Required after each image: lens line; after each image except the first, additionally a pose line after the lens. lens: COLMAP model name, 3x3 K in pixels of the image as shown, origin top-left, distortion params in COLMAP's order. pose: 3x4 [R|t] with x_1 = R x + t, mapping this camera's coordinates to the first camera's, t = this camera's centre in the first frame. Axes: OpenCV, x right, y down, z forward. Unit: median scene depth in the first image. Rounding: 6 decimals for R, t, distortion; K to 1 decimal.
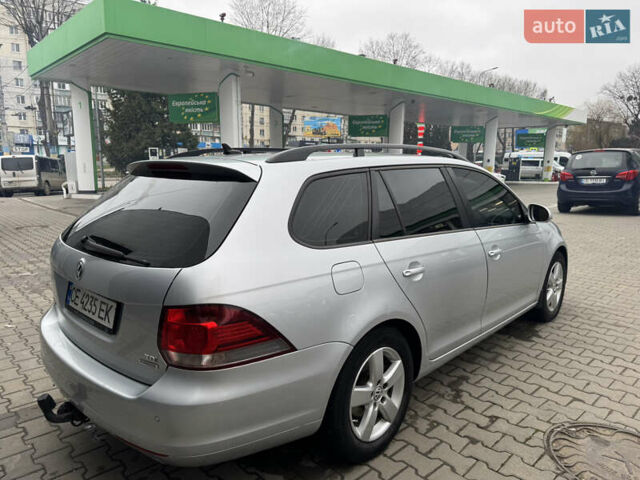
lens RADIAL K [[460.7, 0, 319.4], [0, 460.7, 234.9], [0, 0, 1]] dist [0.004516, -0.012278]
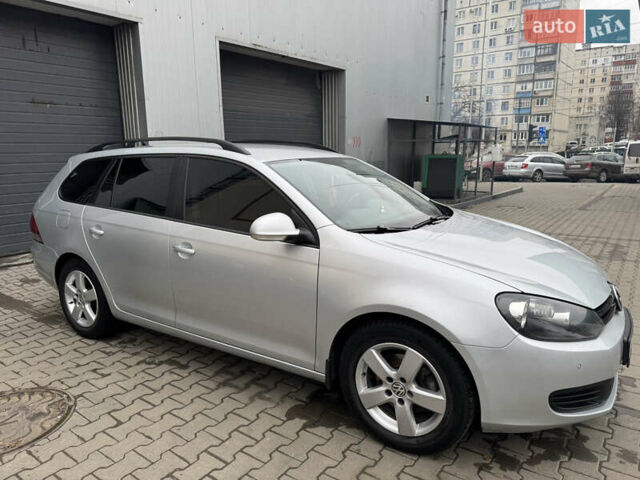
lens RADIAL K [[460.7, 0, 322.5], [0, 460.7, 243.6], [0, 0, 1]] dist [0.004516, -0.012278]
pose [[0.177653, 0.188905, -0.965792, 1.401610], [-0.141023, 0.976161, 0.164993, -0.176293], [0.973936, 0.106887, 0.200058, 1.157252]]
